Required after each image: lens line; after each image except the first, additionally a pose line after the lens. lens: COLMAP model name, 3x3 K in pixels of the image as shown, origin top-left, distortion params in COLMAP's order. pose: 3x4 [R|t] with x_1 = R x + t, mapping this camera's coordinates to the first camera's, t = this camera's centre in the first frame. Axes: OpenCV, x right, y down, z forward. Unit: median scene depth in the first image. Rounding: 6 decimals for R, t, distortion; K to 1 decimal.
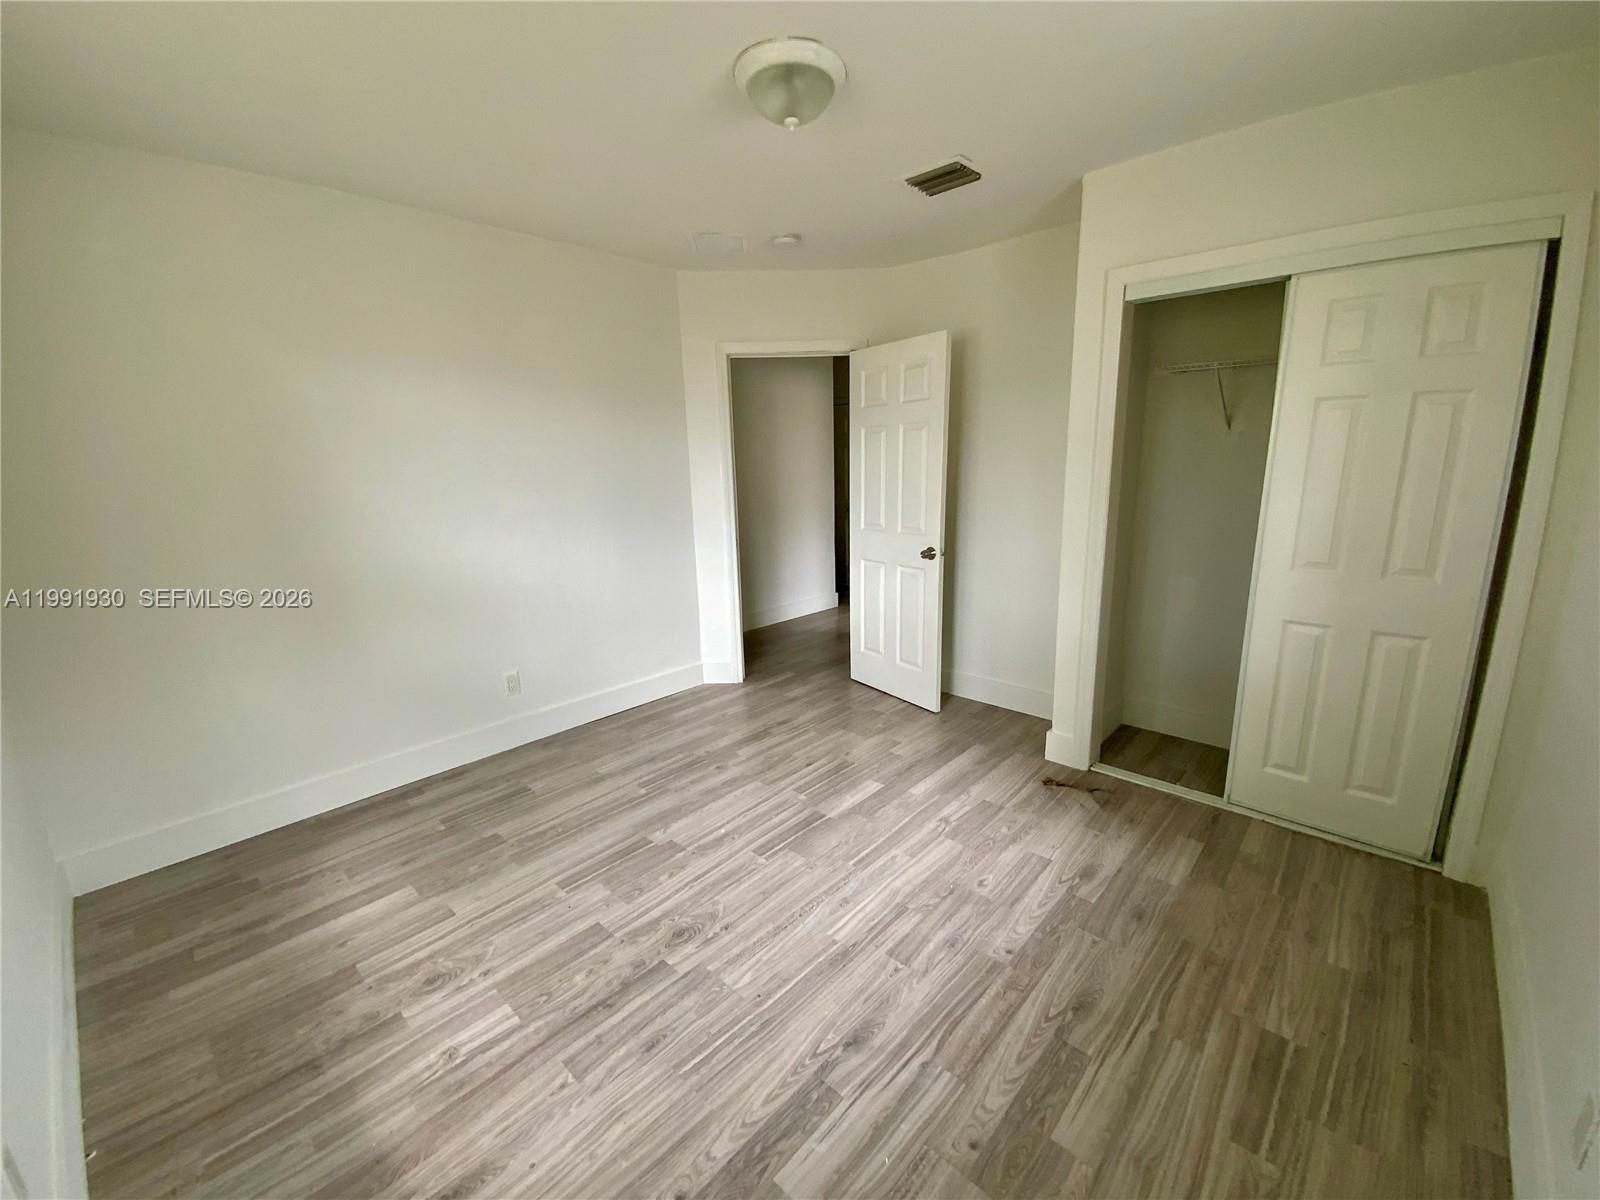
lens RADIAL K [[645.4, 0, 800.0], [0, 645.4, 600.0], [0, 0, 1]] dist [0.000356, -0.000321]
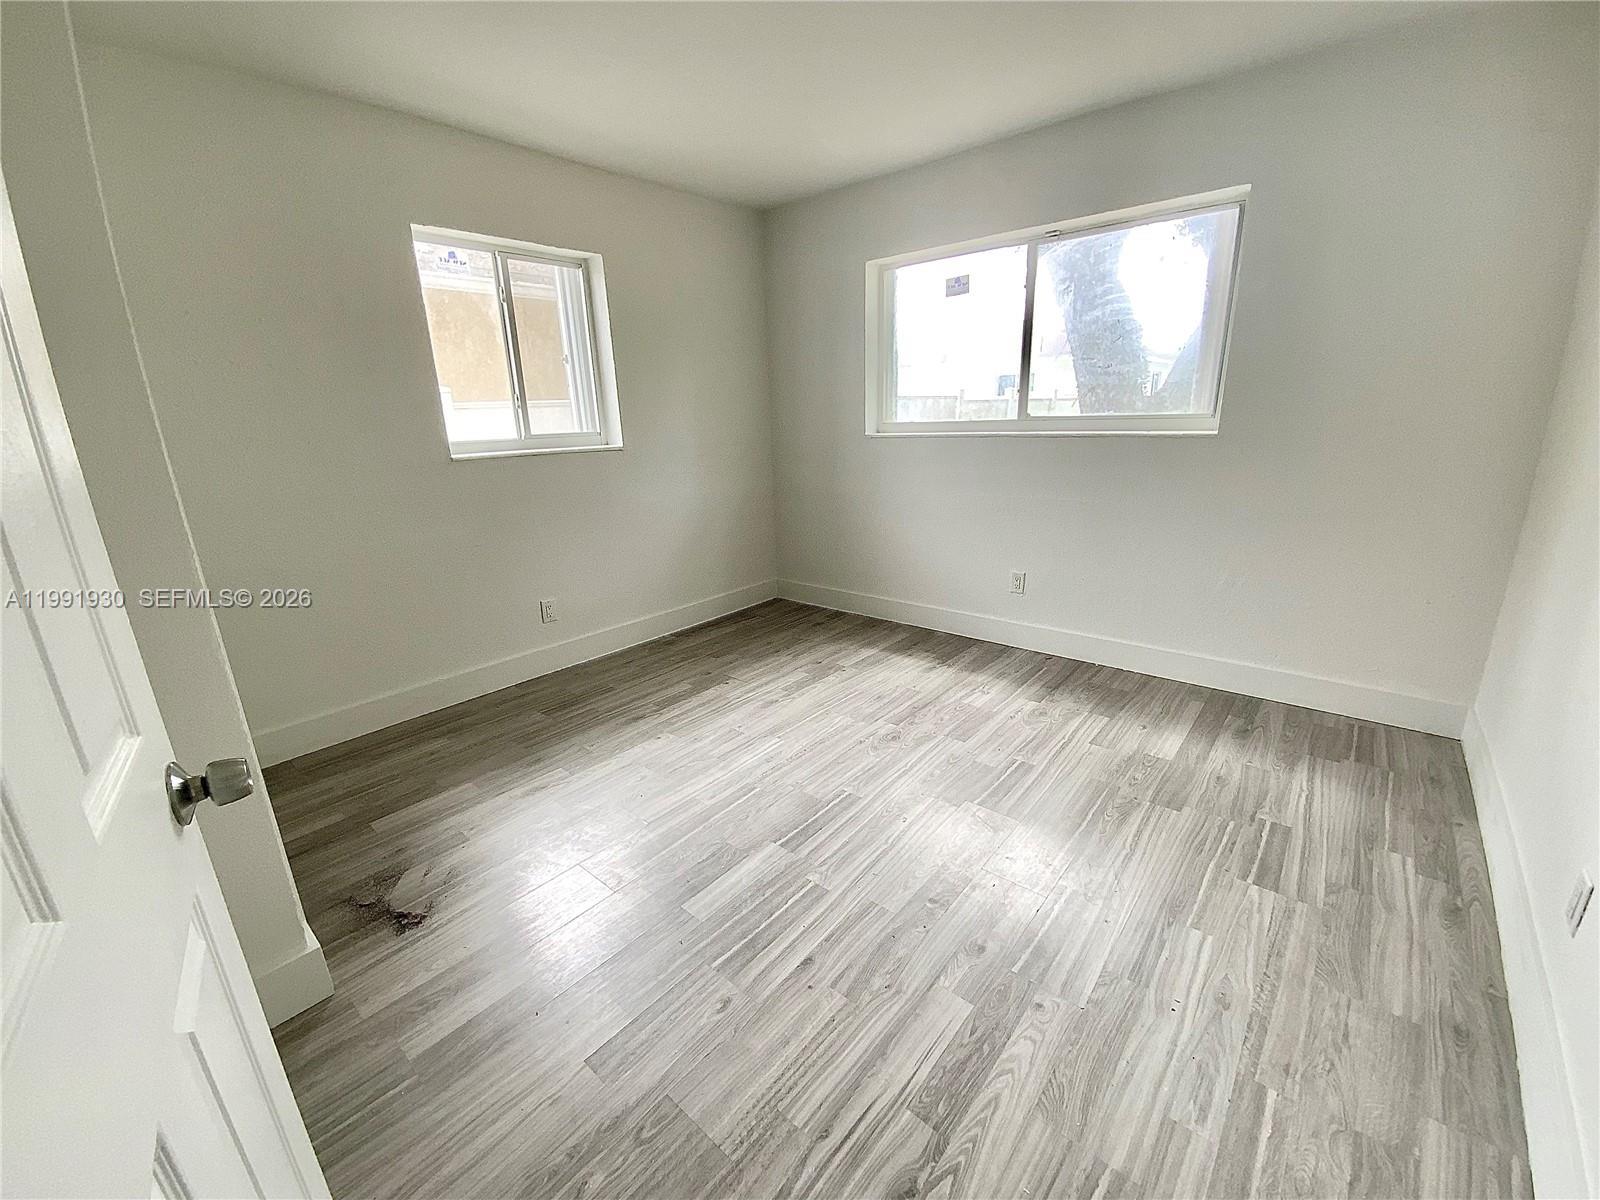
lens RADIAL K [[645.4, 0, 800.0], [0, 645.4, 600.0], [0, 0, 1]] dist [0.000356, -0.000321]
pose [[-0.997936, 0.061330, -0.019027, 0.016548], [0.044822, 0.877474, 0.477525, -0.362285], [0.045982, 0.475687, -0.878412, 1.956088]]
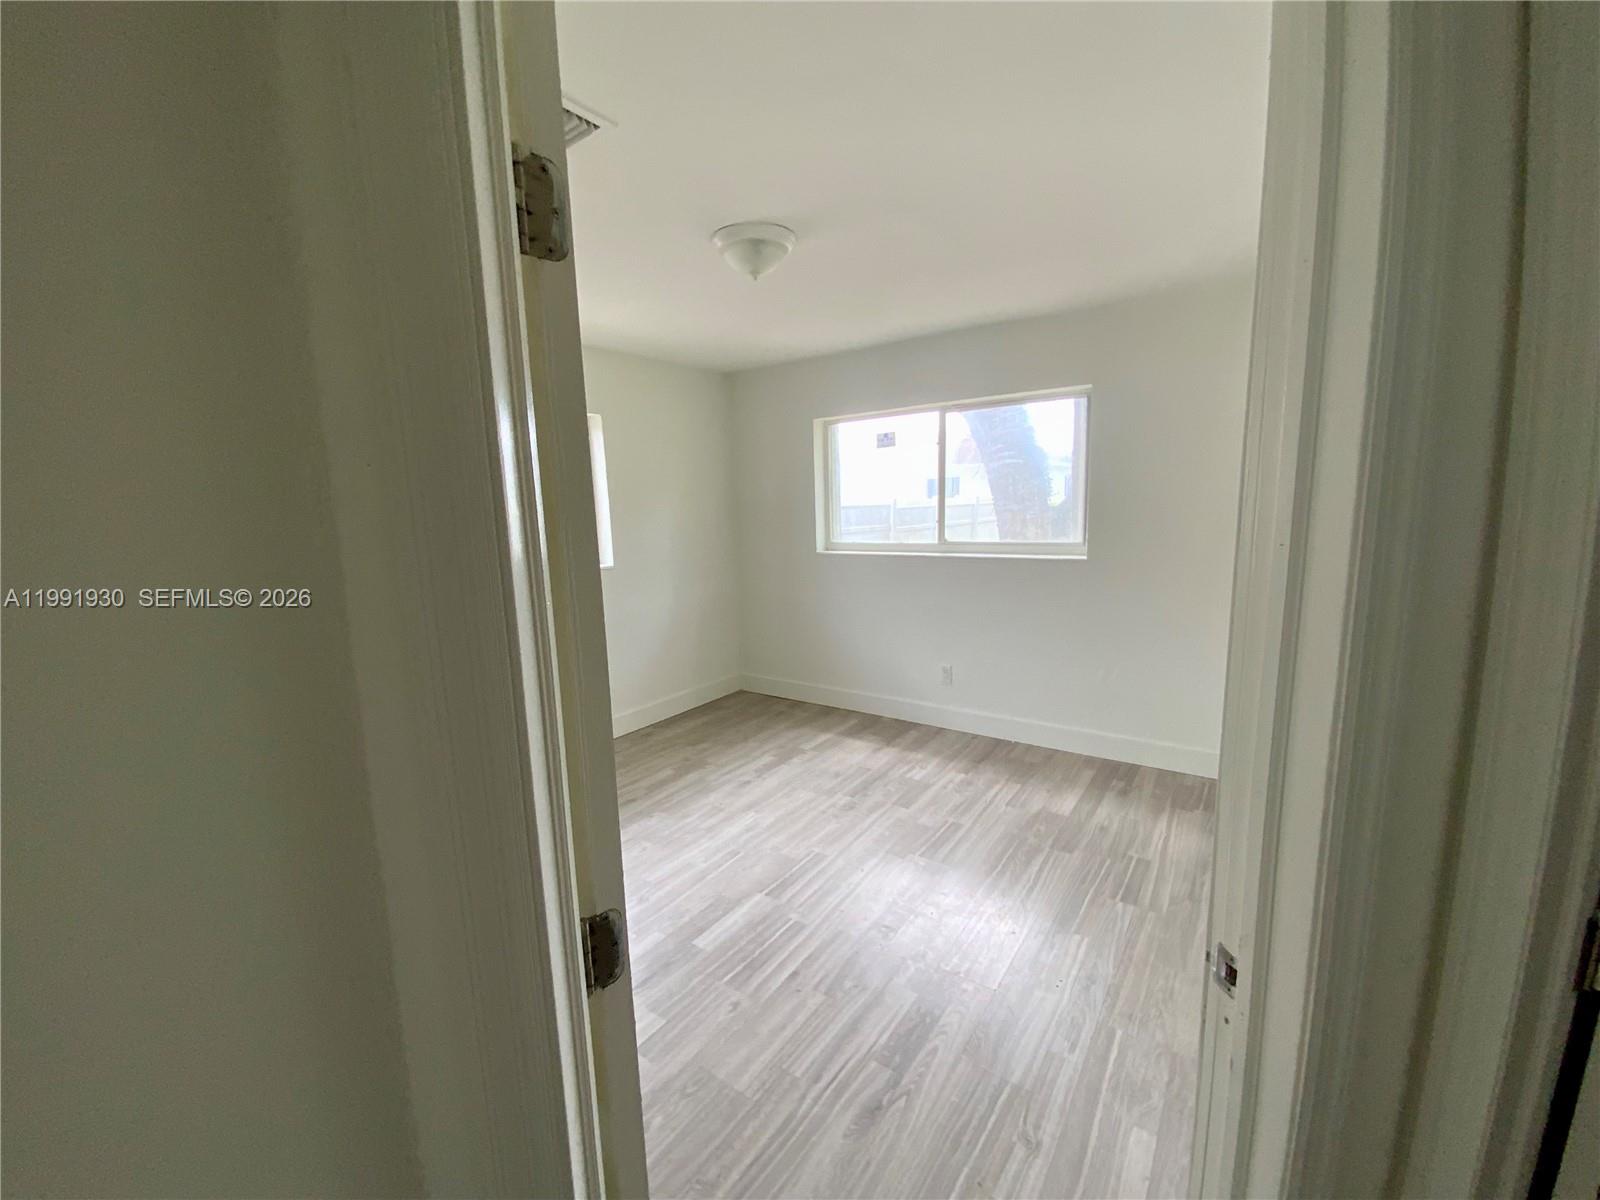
lens RADIAL K [[645.4, 0, 800.0], [0, 645.4, 600.0], [0, 0, 1]] dist [0.000356, -0.000321]
pose [[-0.991103, 0.069515, -0.113505, 0.085137], [0.024586, 0.933717, 0.357166, -0.528512], [0.130810, 0.351198, -0.927119, 2.220959]]
